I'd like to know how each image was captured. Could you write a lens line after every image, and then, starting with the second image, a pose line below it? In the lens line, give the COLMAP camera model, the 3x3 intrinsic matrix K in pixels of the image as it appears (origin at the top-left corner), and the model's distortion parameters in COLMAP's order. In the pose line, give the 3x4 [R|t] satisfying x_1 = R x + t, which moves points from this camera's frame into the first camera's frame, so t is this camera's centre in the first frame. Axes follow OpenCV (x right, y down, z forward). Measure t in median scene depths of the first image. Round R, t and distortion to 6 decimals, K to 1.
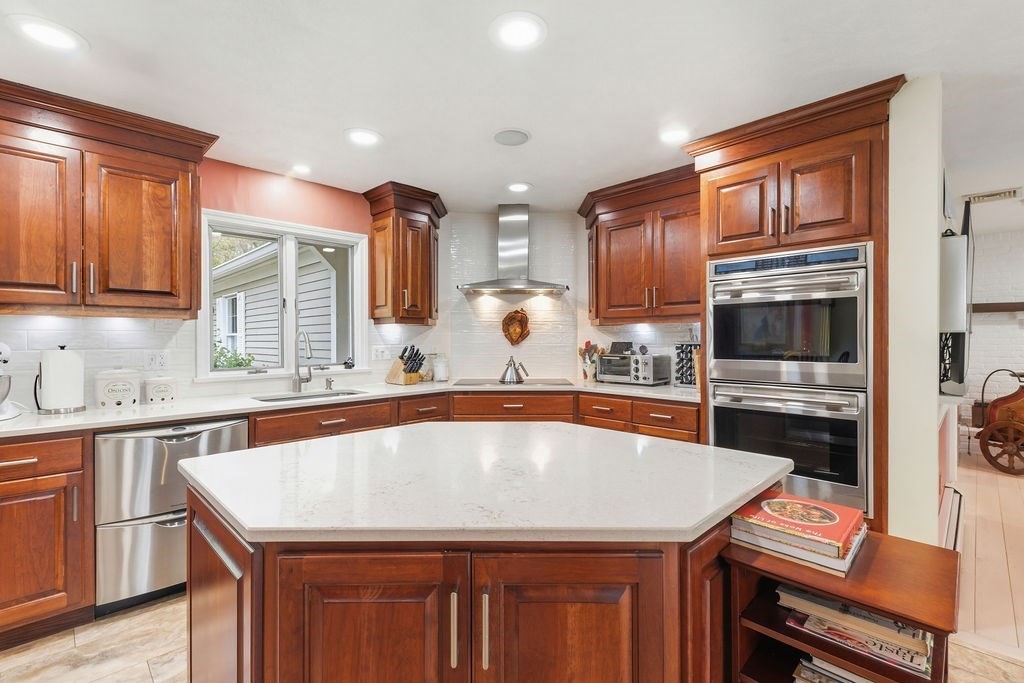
lens RADIAL K [[463.4, 0, 509.3], [0, 463.4, 341.5], [0, 0, 1]] dist [0.012637, -0.006535]
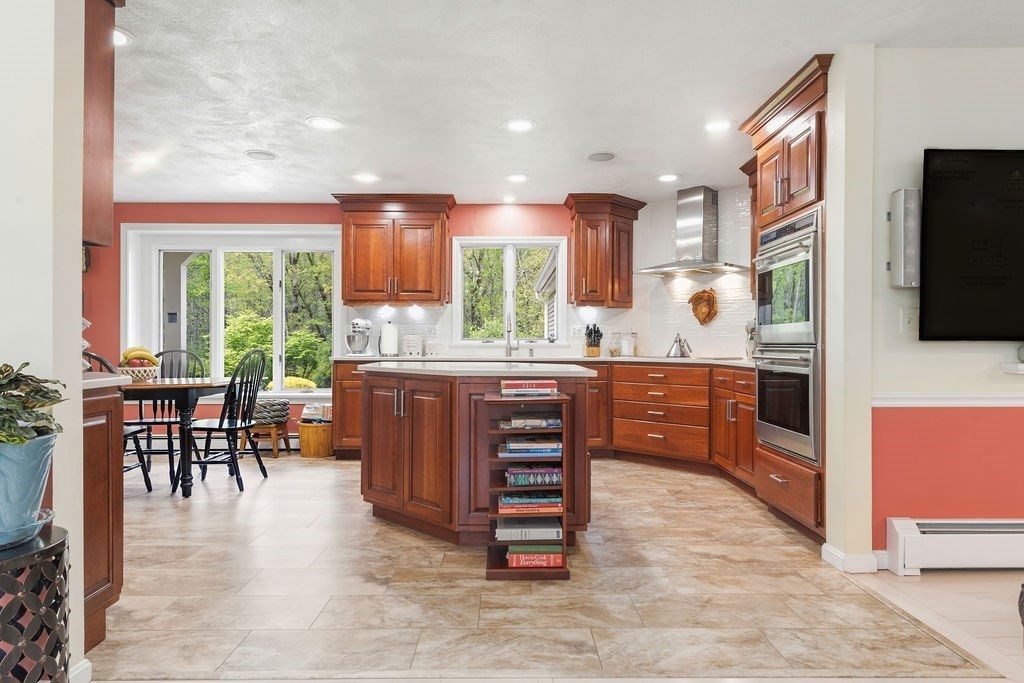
lens RADIAL K [[622.4, 0, 507.4], [0, 622.4, 348.7], [0, 0, 1]] dist [0.033516, 0.000219]
pose [[0.711460, 0.011087, -0.702639, 1.112873], [-0.010108, 0.999934, 0.005544, 0.095187], [0.702654, 0.003158, 0.711524, -0.451470]]
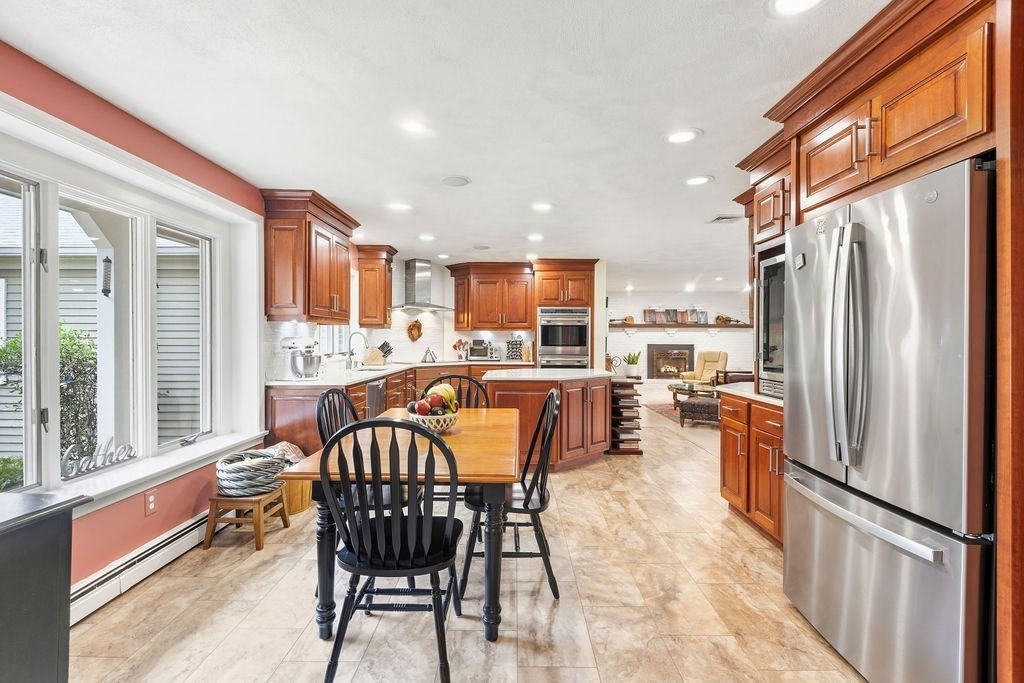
lens RADIAL K [[463.4, 0, 509.6], [0, 463.4, 340.8], [0, 0, 1]] dist [0.012637, -0.006535]
pose [[0.717321, 0.004331, 0.696729, -1.504024], [-0.002190, 0.999990, -0.003963, 0.018808], [-0.696739, 0.001317, 0.717324, -0.720500]]
